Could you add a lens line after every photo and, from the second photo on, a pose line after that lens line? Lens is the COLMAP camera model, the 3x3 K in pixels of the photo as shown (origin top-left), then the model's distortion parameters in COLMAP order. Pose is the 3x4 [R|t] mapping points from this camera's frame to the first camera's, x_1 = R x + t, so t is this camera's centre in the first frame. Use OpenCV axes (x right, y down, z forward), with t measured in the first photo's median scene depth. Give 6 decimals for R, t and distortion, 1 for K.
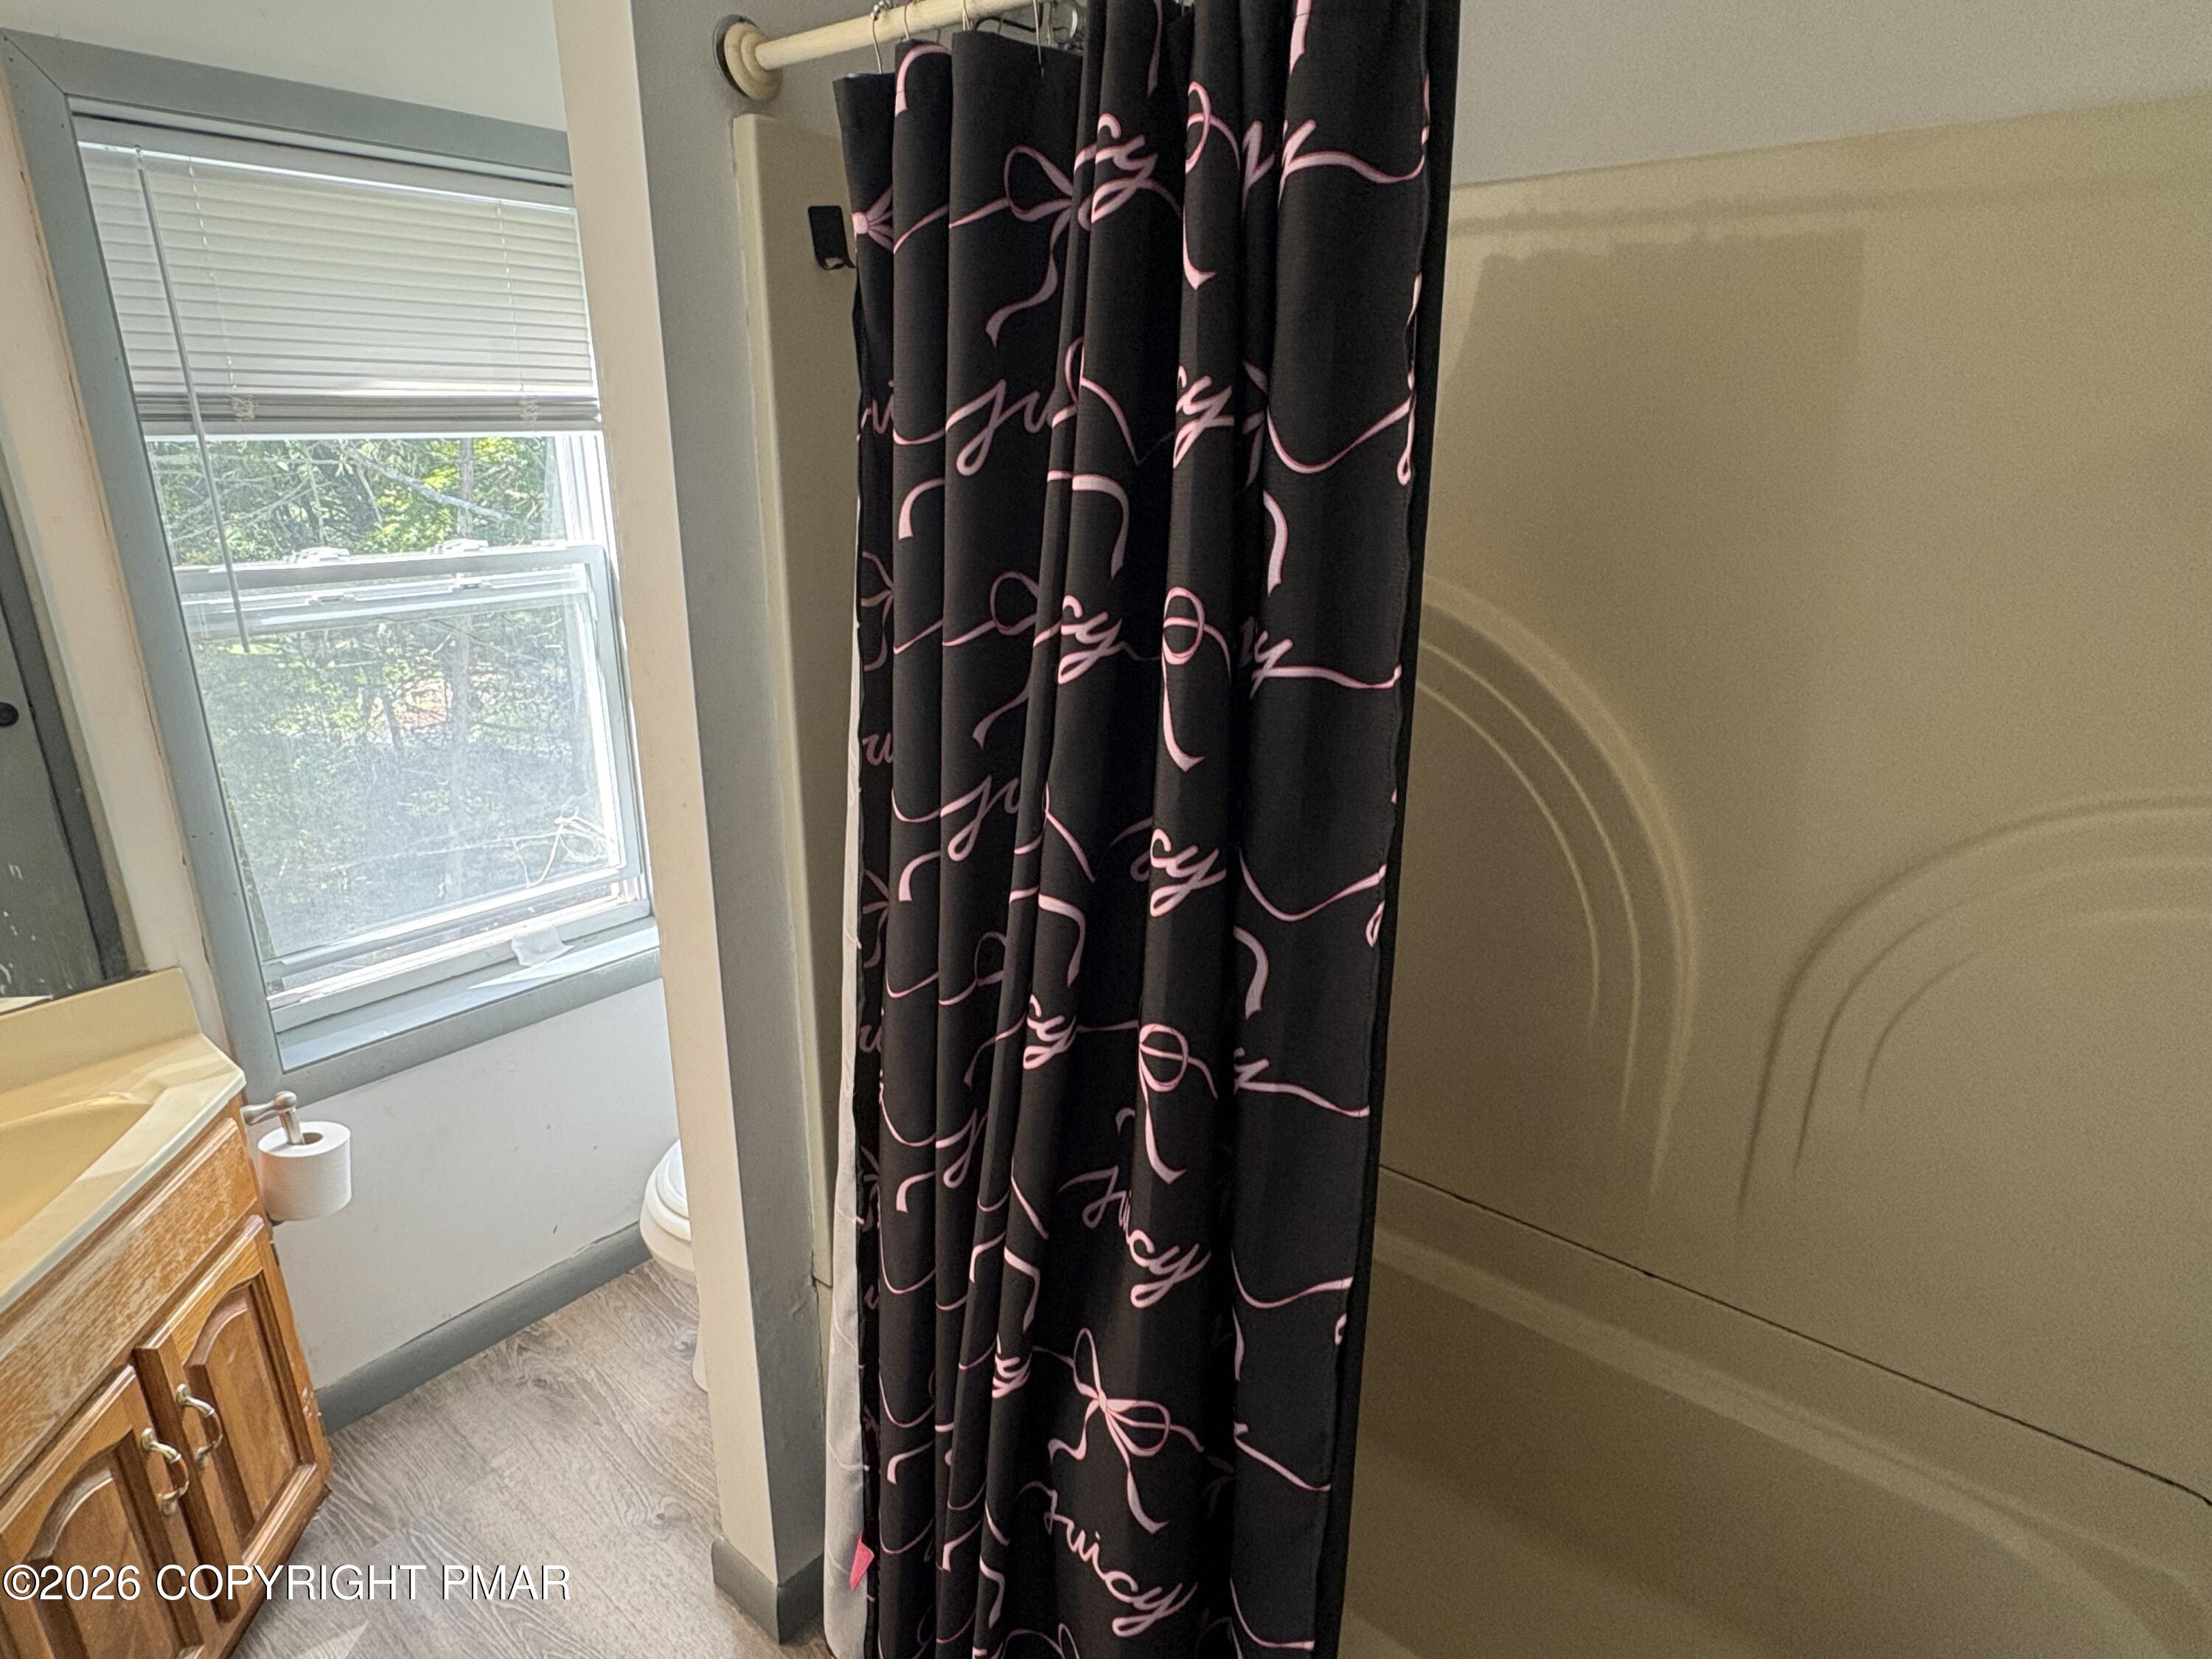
lens RADIAL K [[1217.4, 0, 1099.0], [0, 1217.4, 829.1], [0, 0, 1]] dist [-0.000476, -0.002286]
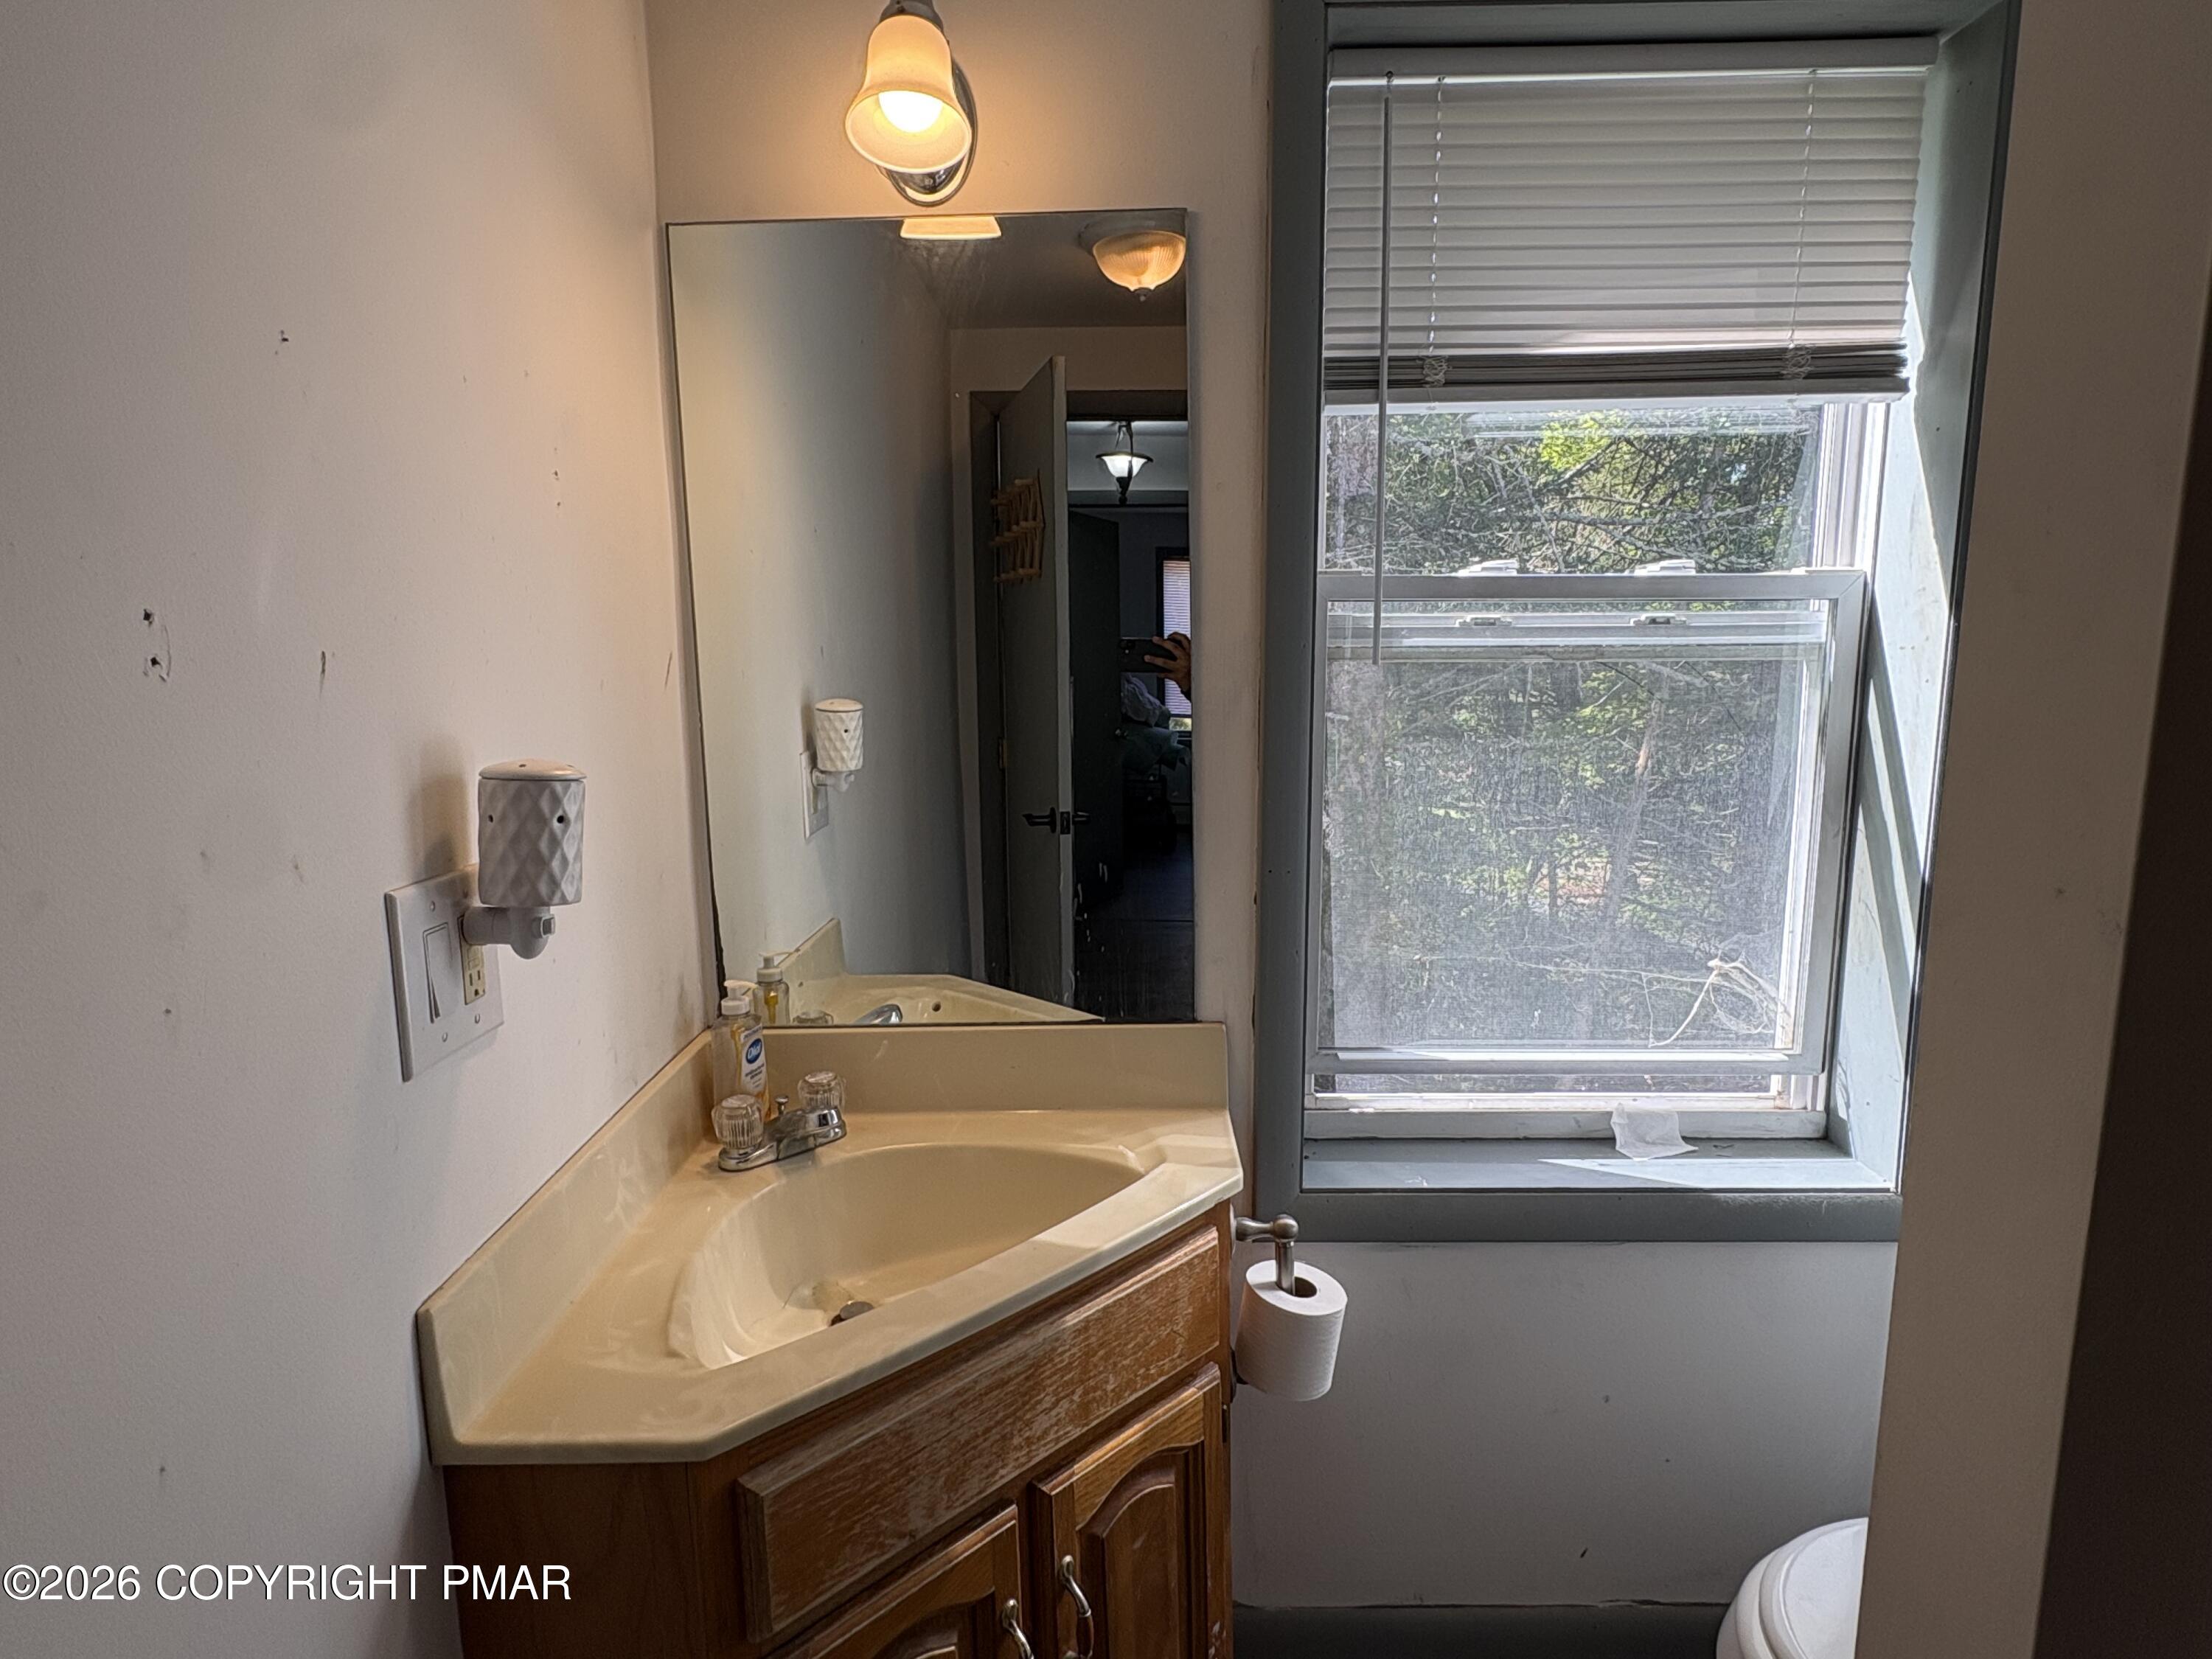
lens RADIAL K [[1217.4, 0, 1099.0], [0, 1217.4, 829.1], [0, 0, 1]] dist [-0.000476, -0.002286]
pose [[0.622987, 0.108138, -0.774722, -0.181207], [-0.229896, 0.971971, -0.049199, 0.045382], [0.747687, 0.208755, 0.630386, 0.388181]]
